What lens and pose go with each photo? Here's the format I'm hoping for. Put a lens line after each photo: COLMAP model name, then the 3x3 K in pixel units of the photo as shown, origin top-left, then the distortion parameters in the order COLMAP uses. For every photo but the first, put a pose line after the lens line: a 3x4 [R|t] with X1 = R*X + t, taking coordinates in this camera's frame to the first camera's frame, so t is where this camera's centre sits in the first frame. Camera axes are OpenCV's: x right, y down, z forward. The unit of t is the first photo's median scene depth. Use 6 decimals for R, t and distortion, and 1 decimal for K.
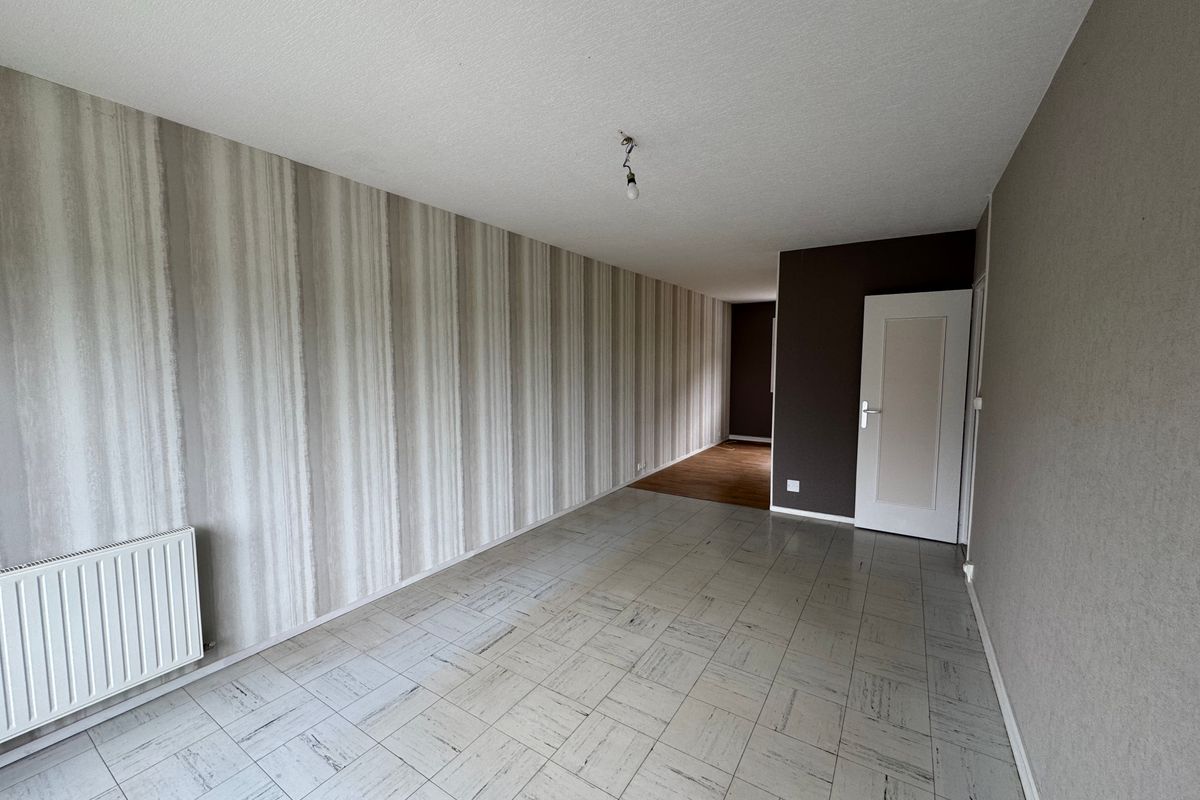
lens RADIAL K [[476.7, 0, 599.0], [0, 476.7, 399.4], [0, 0, 1]] dist [-0.000999, -0.000269]
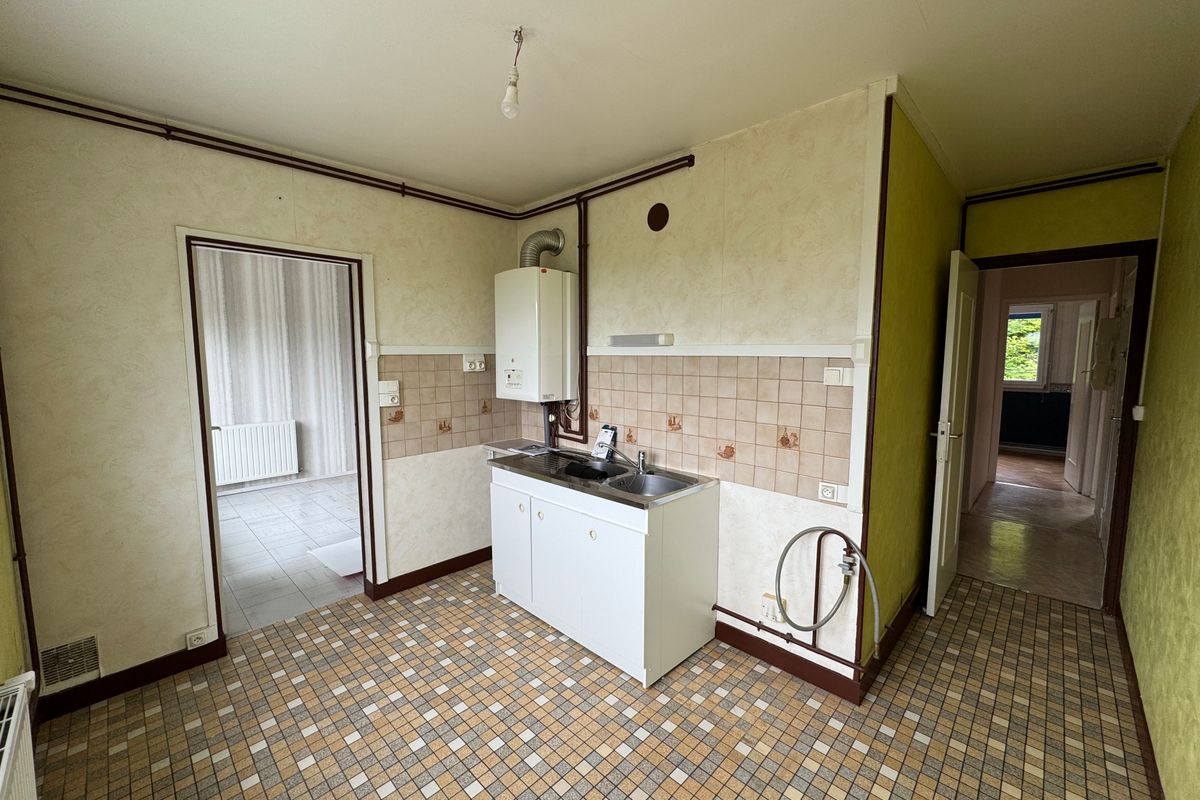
lens RADIAL K [[476.7, 0, 599.0], [0, 476.7, 399.4], [0, 0, 1]] dist [-0.000999, -0.000269]
pose [[0.980386, 0.020964, -0.195971, 1.051597], [-0.017298, 0.999642, 0.020402, 0.070045], [0.196328, -0.016612, 0.980398, -0.994974]]
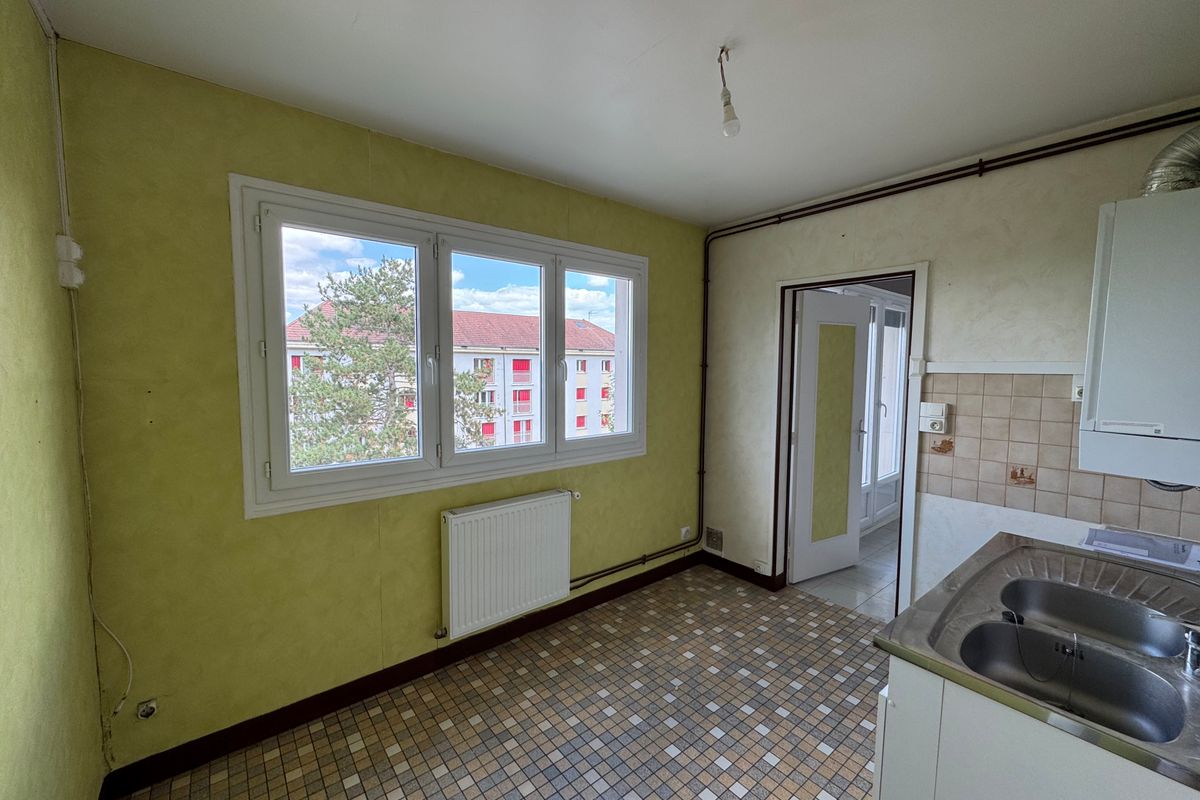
lens RADIAL K [[476.7, 0, 599.0], [0, 476.7, 399.4], [0, 0, 1]] dist [-0.000999, -0.000269]
pose [[-0.310939, 0.067563, -0.948025, 1.482115], [-0.081285, 0.991925, 0.097352, 0.009995], [0.946948, 0.107331, -0.302936, -0.324857]]
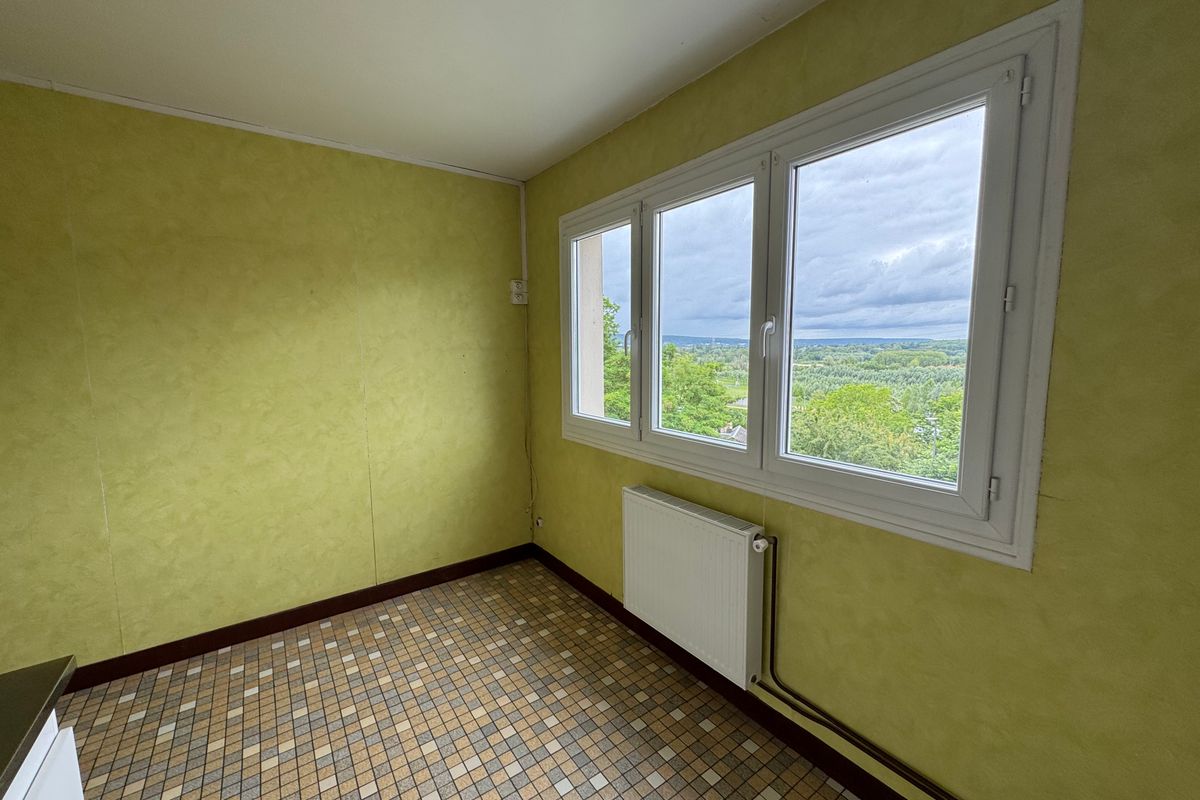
lens RADIAL K [[476.7, 0, 599.0], [0, 476.7, 399.4], [0, 0, 1]] dist [-0.000999, -0.000269]
pose [[-0.930719, -0.031679, 0.364360, 0.443720], [0.039464, 0.981726, 0.186163, 0.005002], [-0.363599, 0.187644, -0.912461, -0.028092]]
